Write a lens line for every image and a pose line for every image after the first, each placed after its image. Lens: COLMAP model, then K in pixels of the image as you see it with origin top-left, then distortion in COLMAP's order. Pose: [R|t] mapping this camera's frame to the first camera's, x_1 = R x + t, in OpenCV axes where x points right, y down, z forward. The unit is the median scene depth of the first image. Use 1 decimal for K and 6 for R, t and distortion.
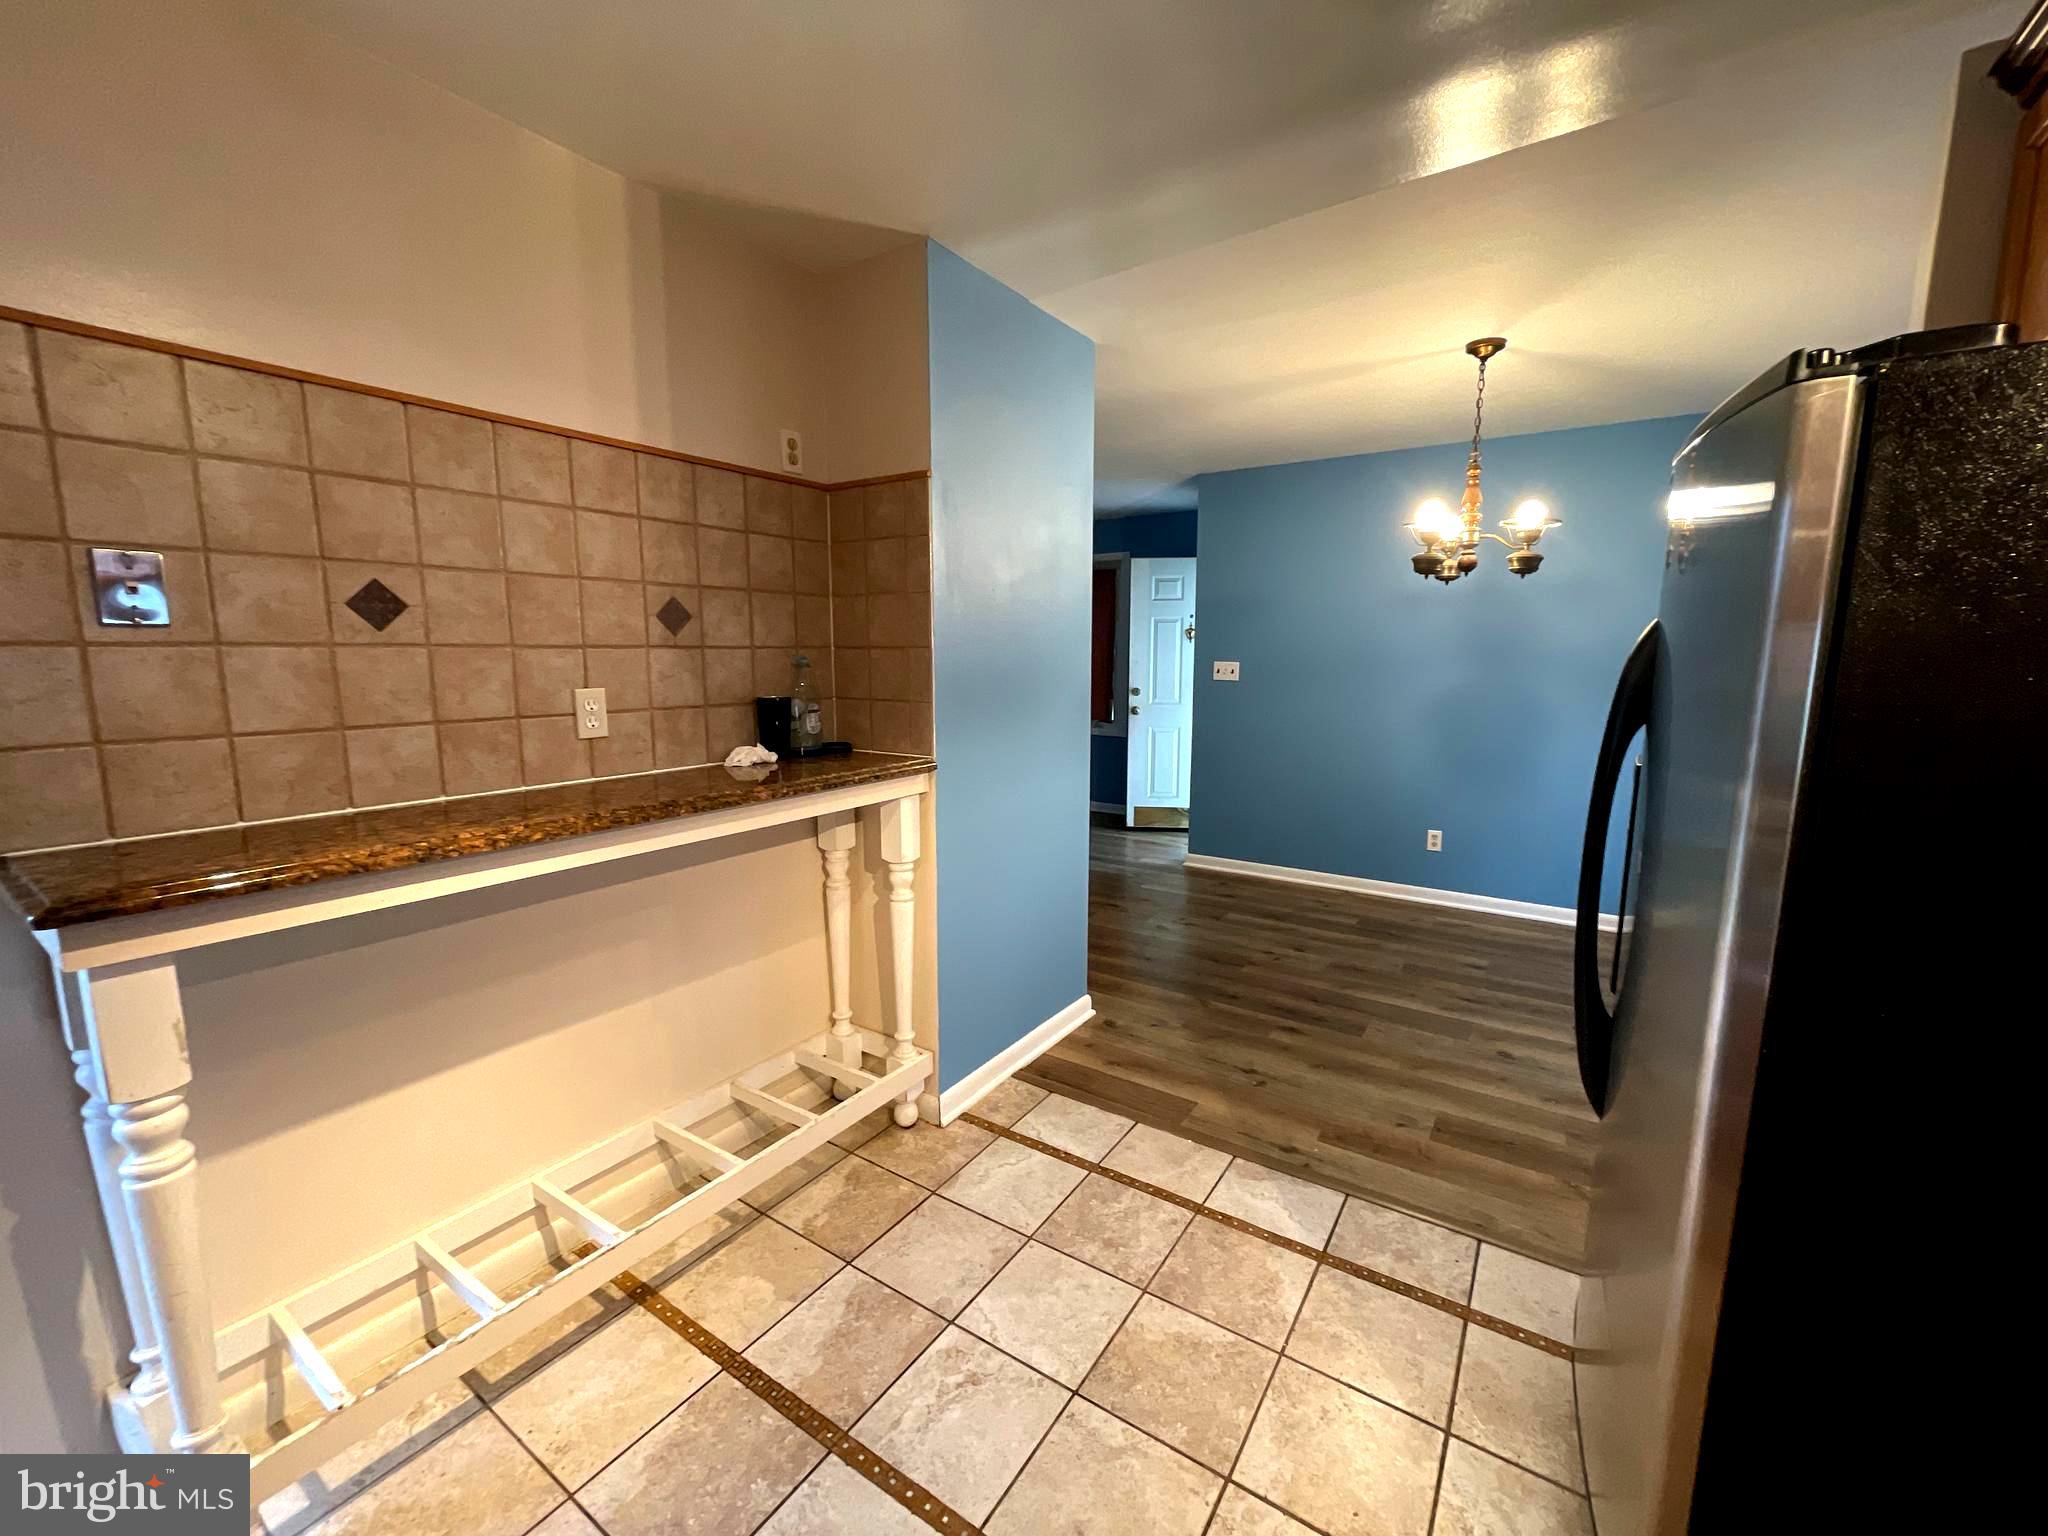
lens RADIAL K [[821.2, 0, 1031.2], [0, 821.2, 769.5], [0, 0, 1]] dist [-0.001230, -0.000587]
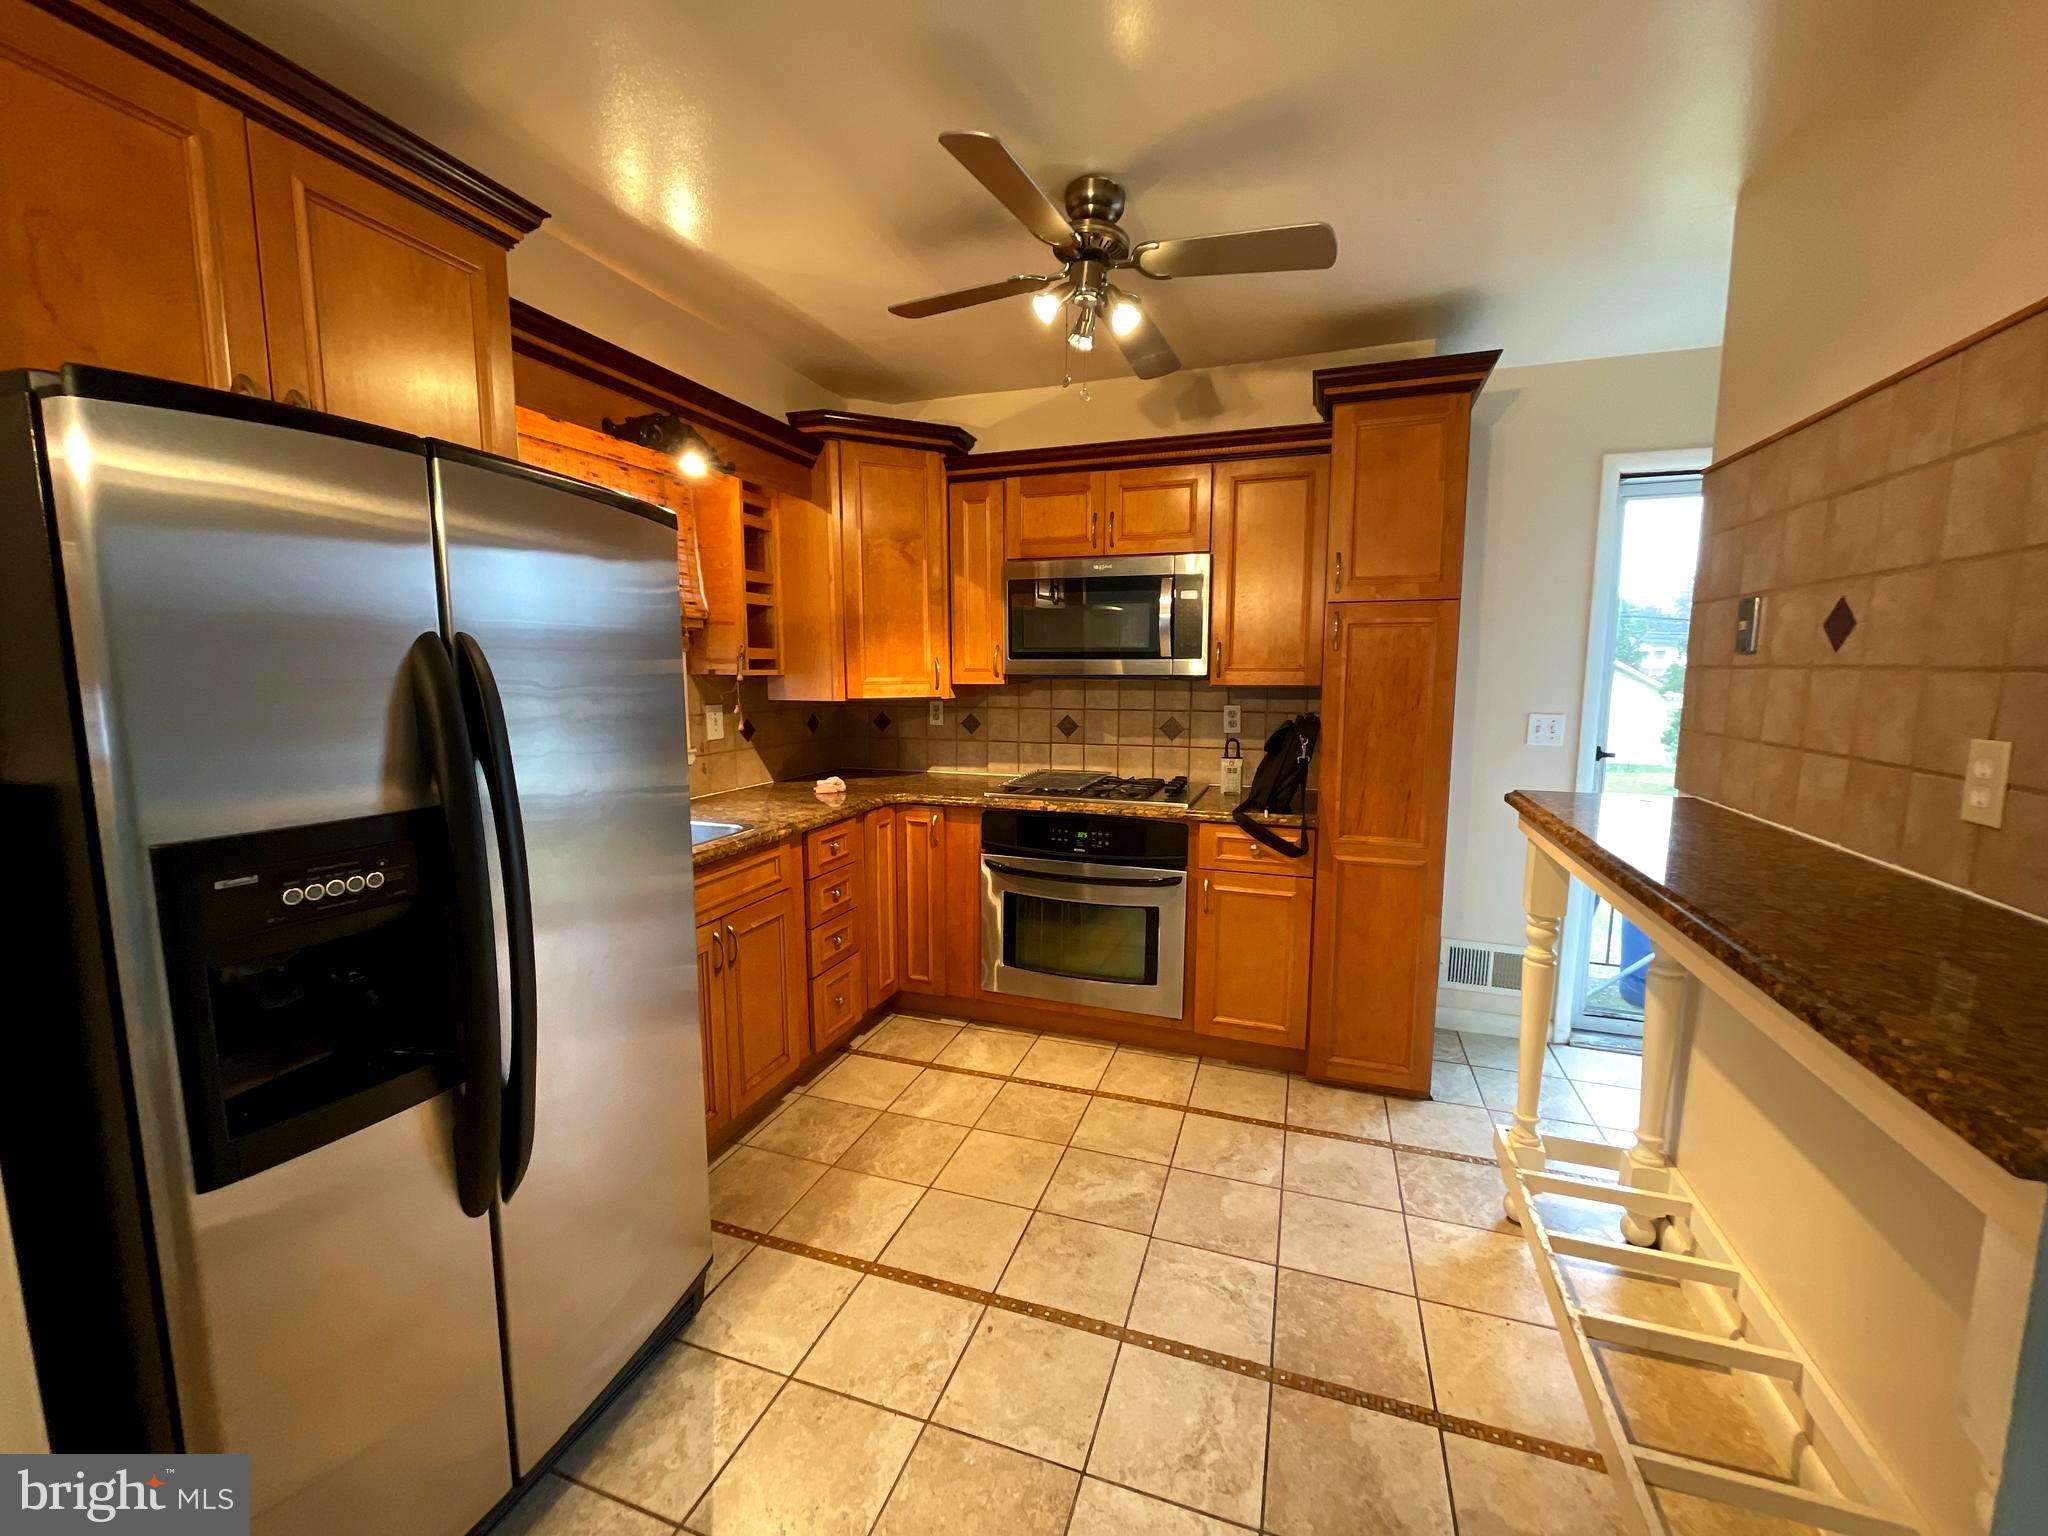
lens RADIAL K [[821.2, 0, 1031.2], [0, 821.2, 769.5], [0, 0, 1]] dist [-0.001230, -0.000587]
pose [[-0.967419, 0.027216, -0.251713, 0.243058], [-0.040791, 0.964462, 0.261055, -0.183022], [0.249872, 0.262817, -0.931929, 1.240975]]
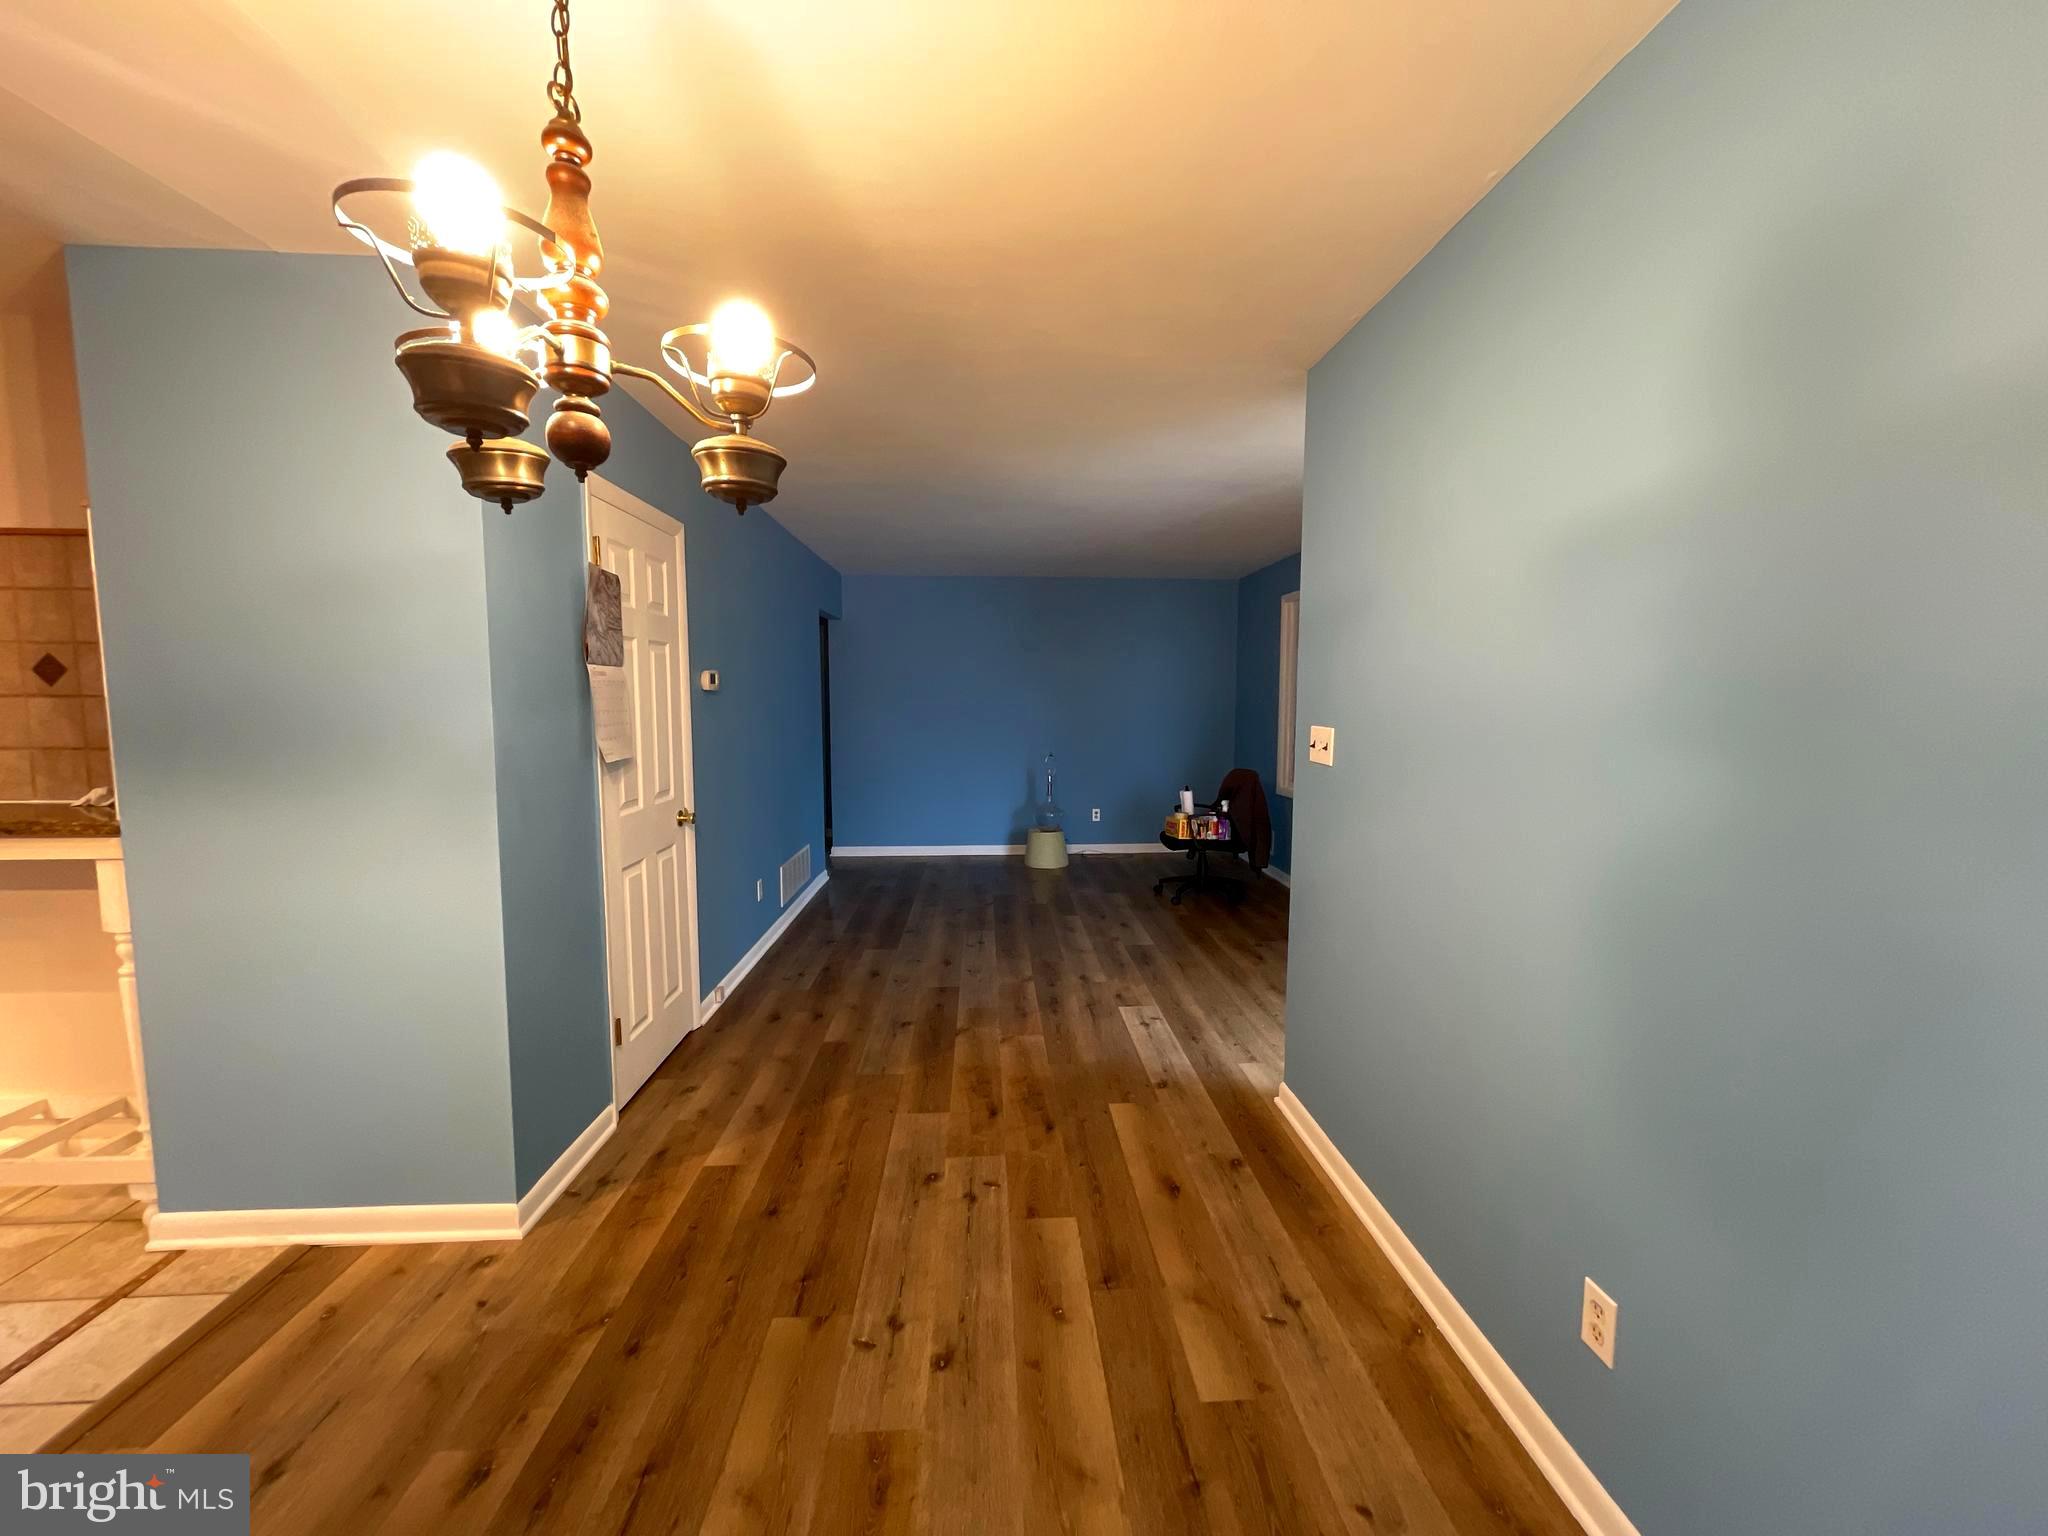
lens RADIAL K [[821.2, 0, 1031.2], [0, 821.2, 769.5], [0, 0, 1]] dist [-0.001230, -0.000587]
pose [[0.602828, 0.067813, -0.794984, 1.291179], [-0.116644, 0.993167, -0.003732, -0.199239], [0.789299, 0.094980, 0.606618, 1.369114]]
